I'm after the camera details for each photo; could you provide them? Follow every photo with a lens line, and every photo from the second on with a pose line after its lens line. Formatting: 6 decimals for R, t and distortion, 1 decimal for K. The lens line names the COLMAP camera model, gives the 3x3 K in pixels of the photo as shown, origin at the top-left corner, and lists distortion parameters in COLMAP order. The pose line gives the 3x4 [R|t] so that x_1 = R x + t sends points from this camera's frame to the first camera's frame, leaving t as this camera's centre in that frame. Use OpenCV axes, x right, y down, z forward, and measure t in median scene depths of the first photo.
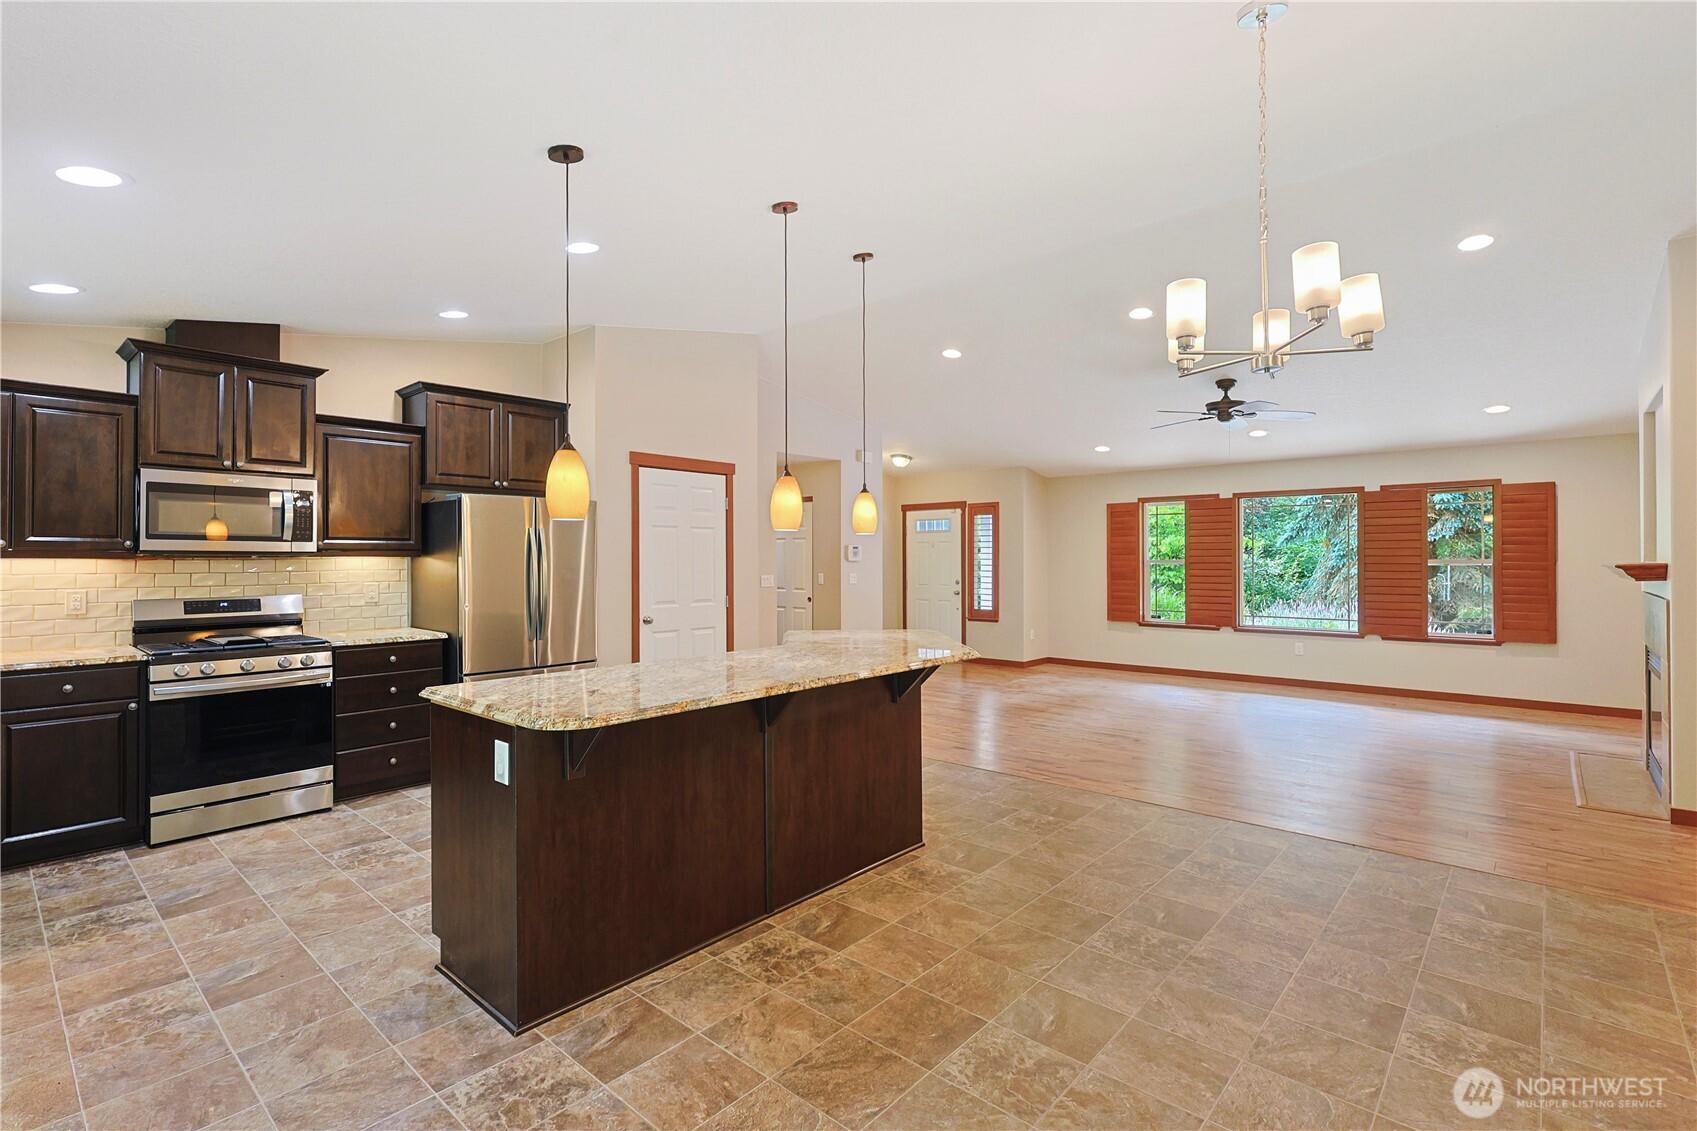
lens RADIAL K [[787.6, 0, 844.1], [0, 787.6, 556.1], [0, 0, 1]] dist [0.000526, 0.000243]
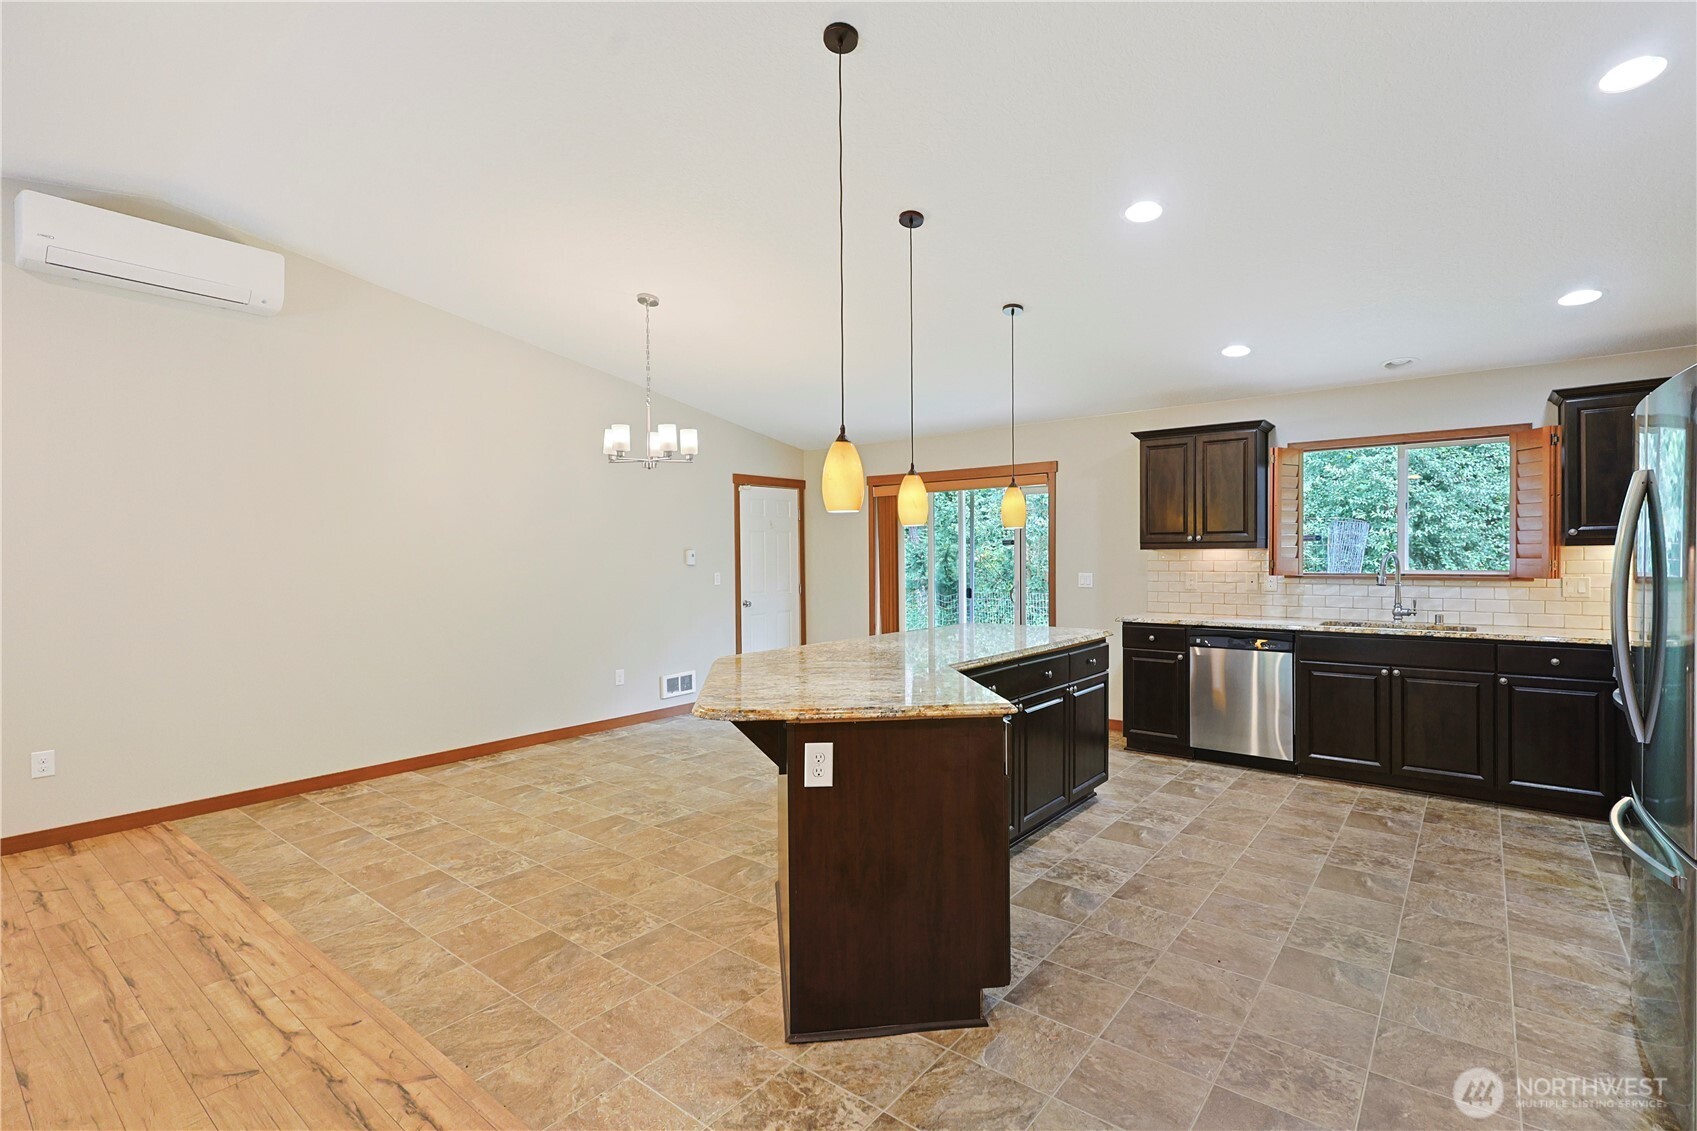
lens RADIAL K [[787.6, 0, 851.0], [0, 787.6, 560.1], [0, 0, 1]] dist [0.000526, 0.000243]
pose [[-0.998333, 0.011998, -0.056449, 0.071088], [0.011742, 0.999919, 0.004867, 0.007365], [0.056502, 0.004196, -0.998394, 2.072578]]
